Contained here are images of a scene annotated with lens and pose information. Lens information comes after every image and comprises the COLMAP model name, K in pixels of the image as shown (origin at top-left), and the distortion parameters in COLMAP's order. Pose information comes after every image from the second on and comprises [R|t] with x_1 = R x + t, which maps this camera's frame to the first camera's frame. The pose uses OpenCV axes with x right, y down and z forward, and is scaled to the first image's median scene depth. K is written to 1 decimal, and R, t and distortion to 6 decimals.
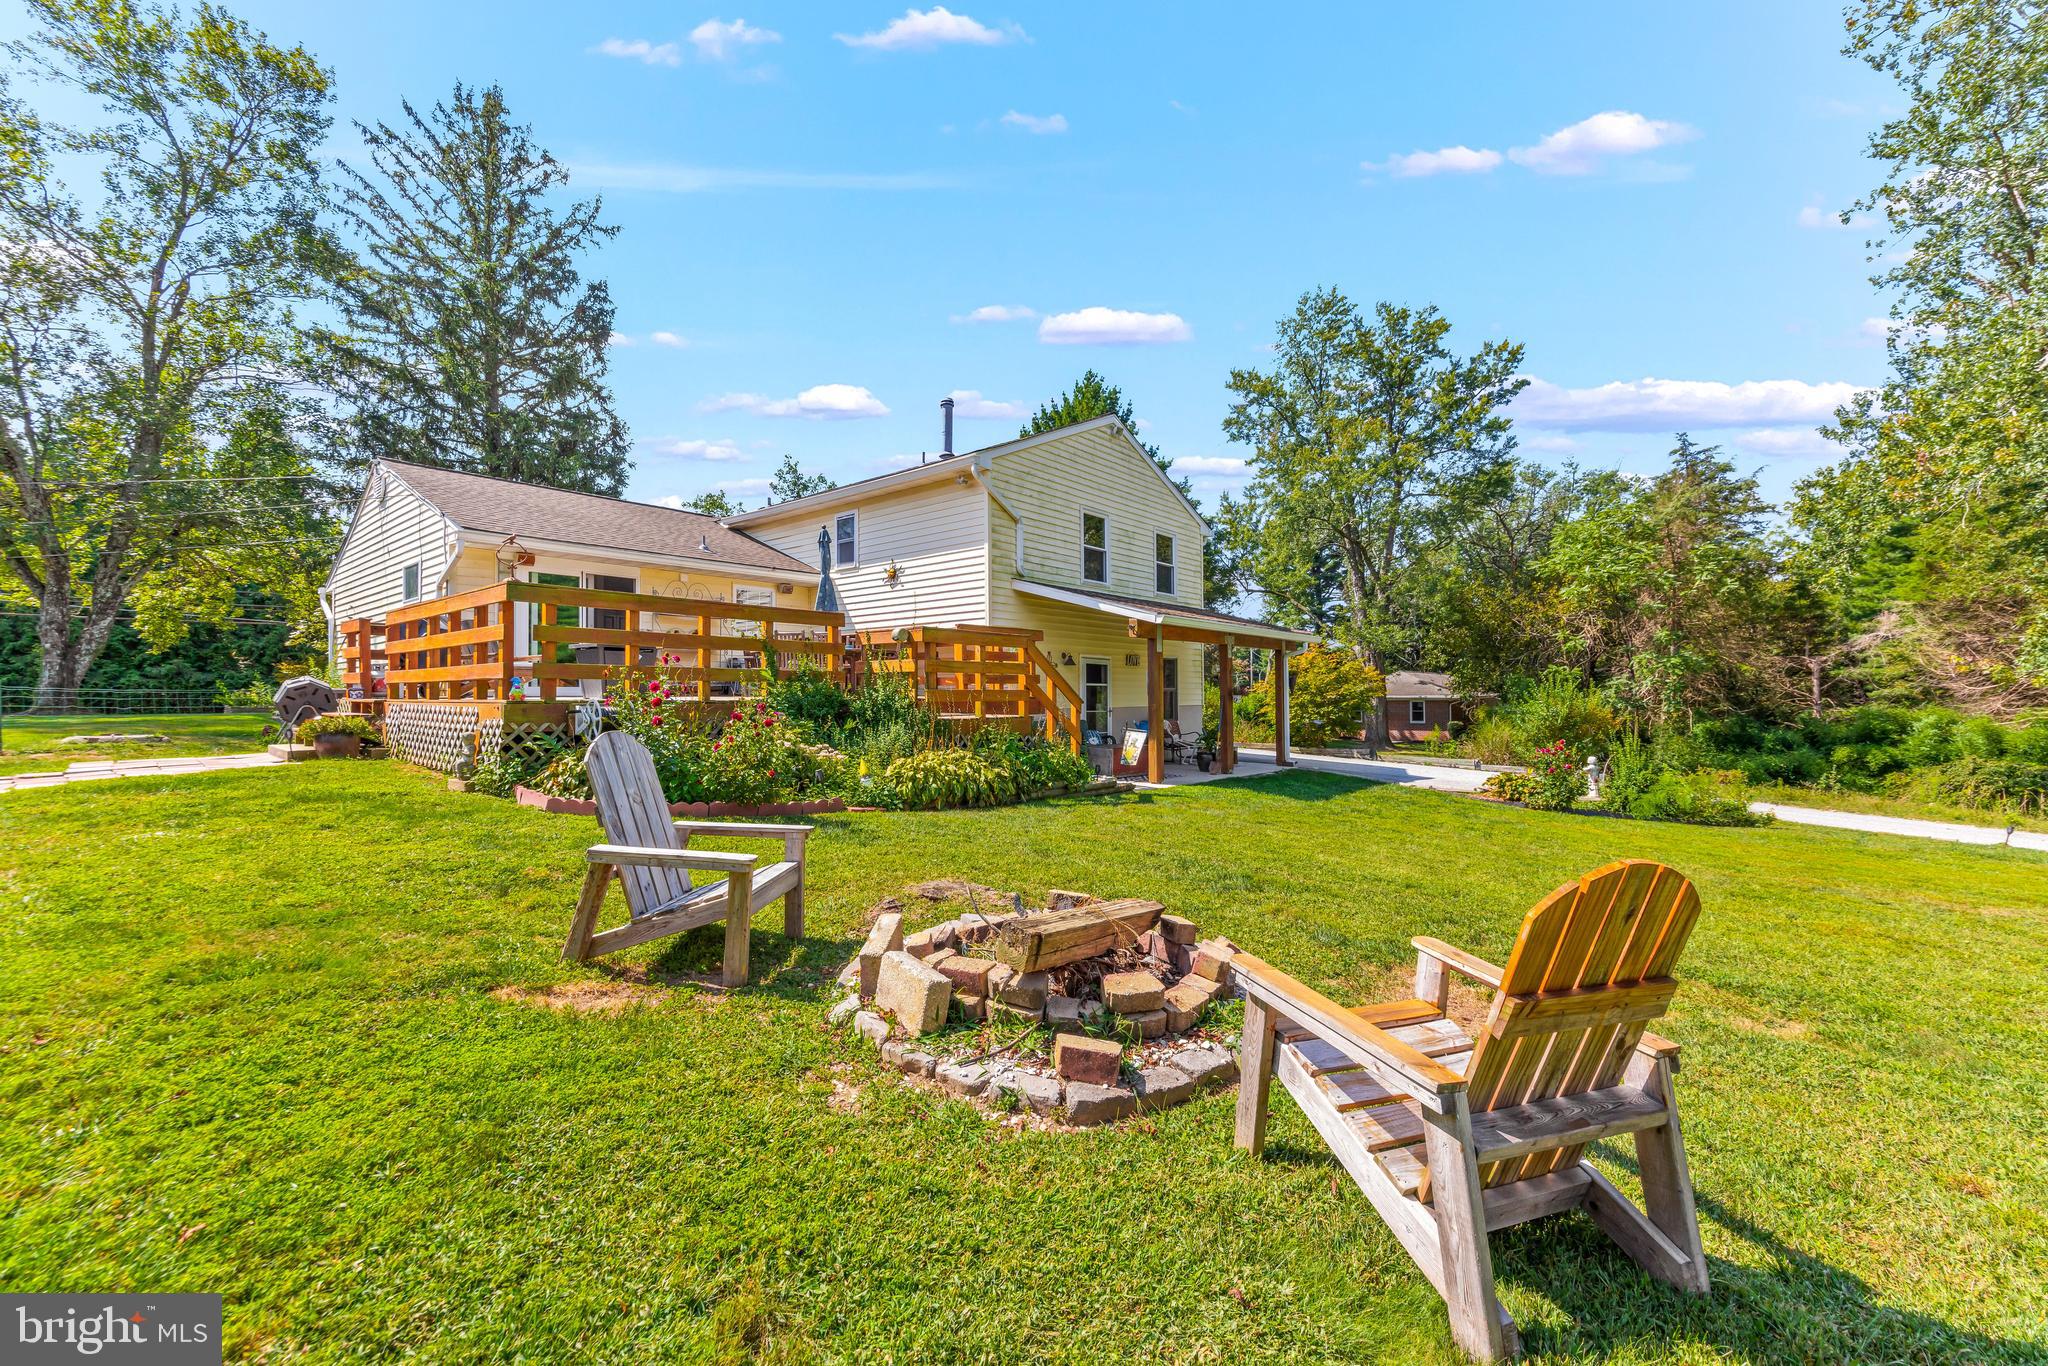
lens RADIAL K [[826.5, 0, 1016.2], [0, 826.5, 673.9], [0, 0, 1]] dist [0.001072, 0.000072]
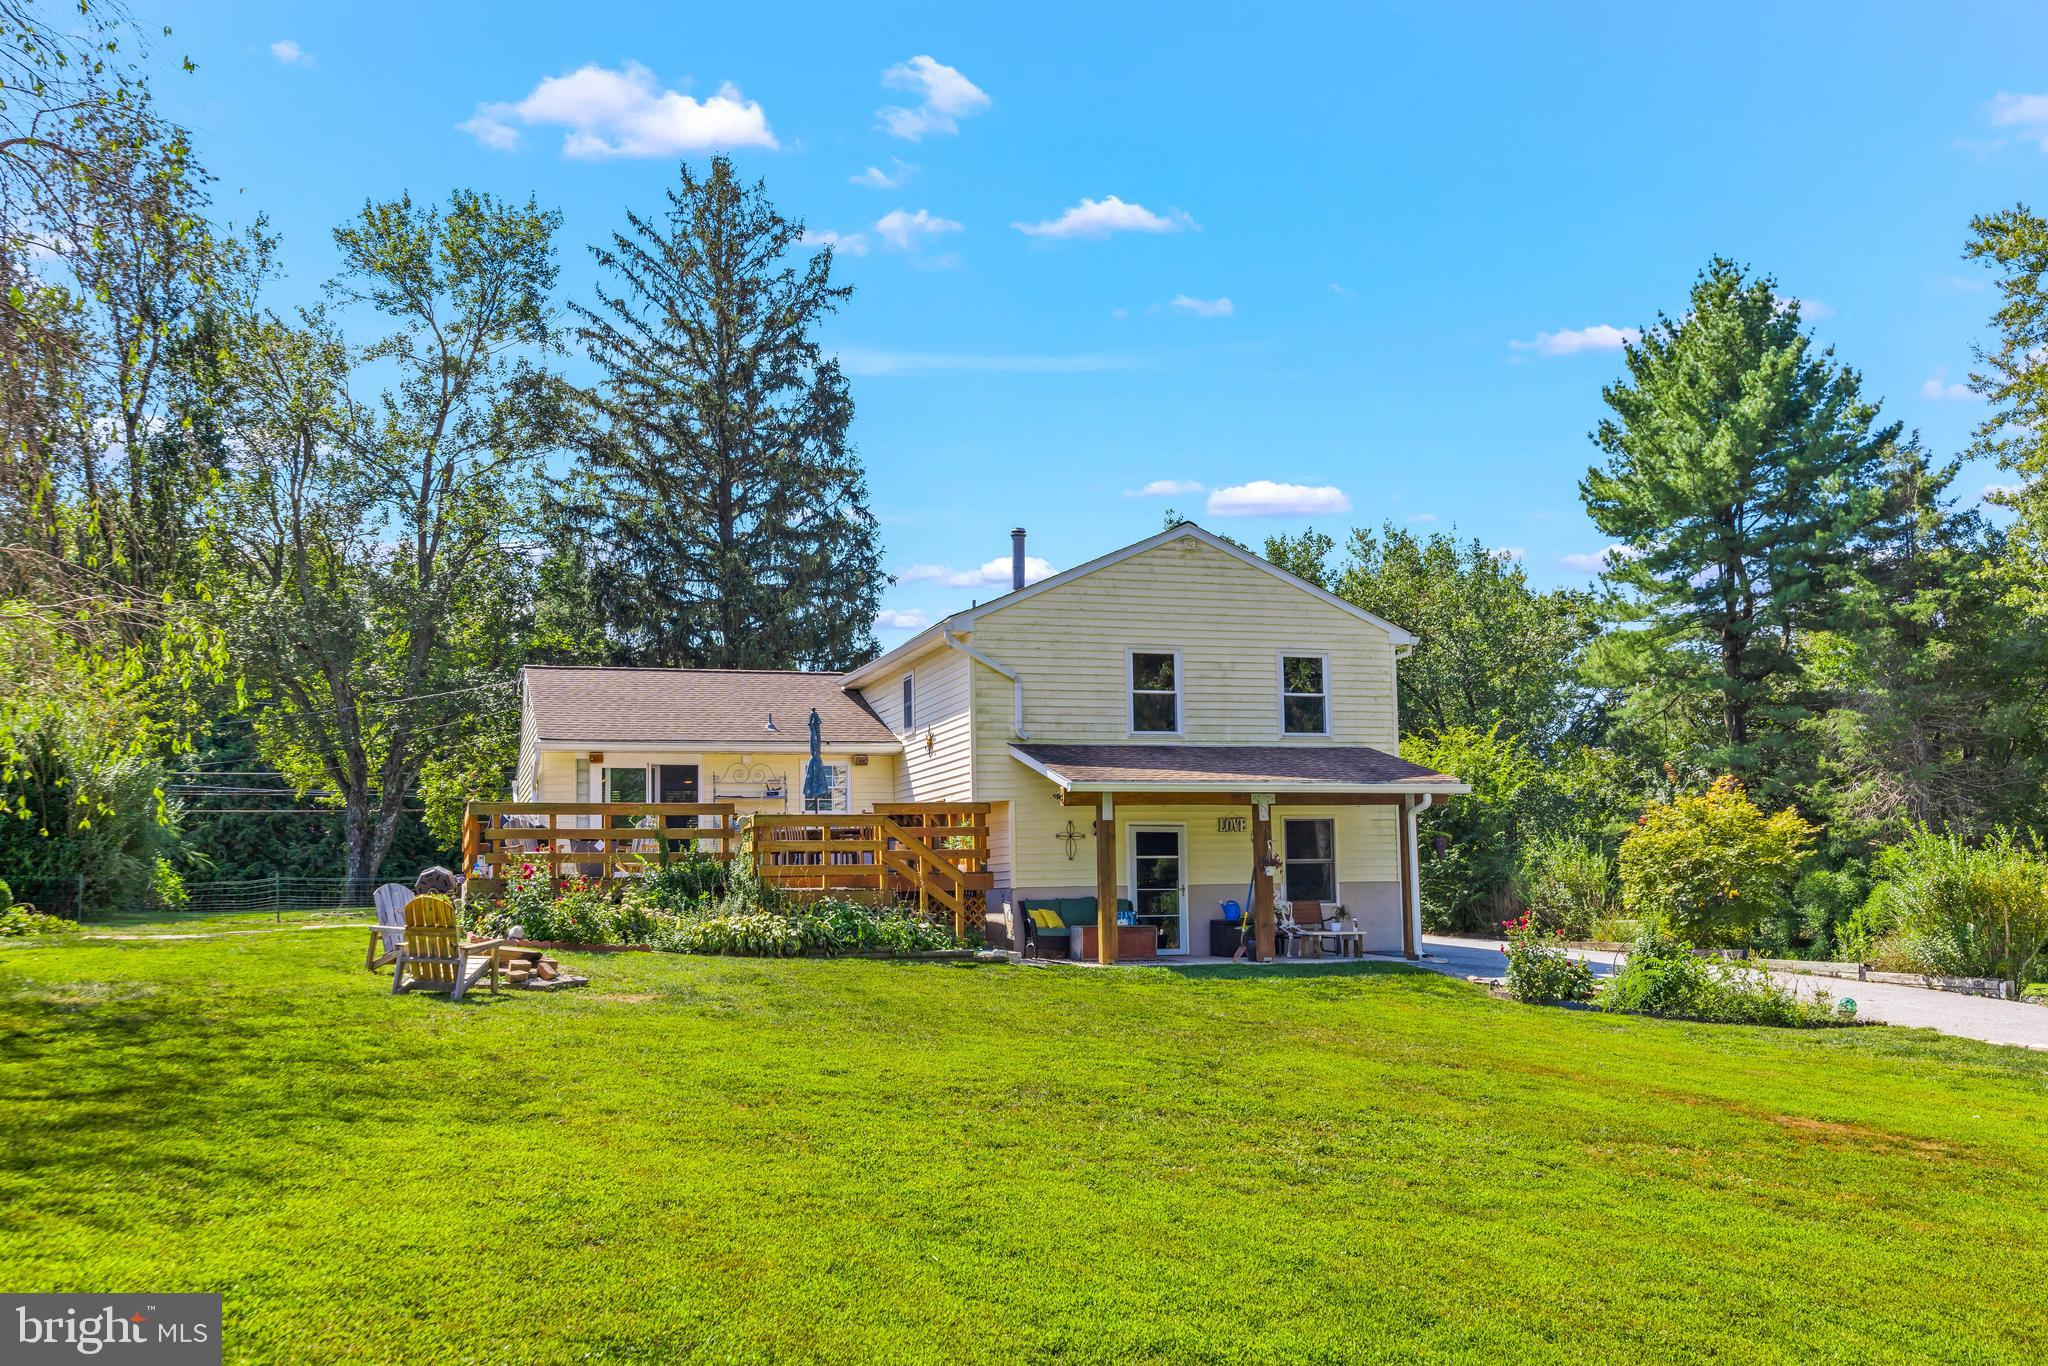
lens RADIAL K [[1754.3, 0, 1025.0], [0, 1754.3, 737.3], [0, 0, 1]] dist [0.004285, 0.001568]
pose [[0.856735, -0.061008, -0.512136, 0.678154], [0.029918, 0.997186, -0.068742, 0.008887], [0.514889, 0.043572, 0.856149, -0.447704]]
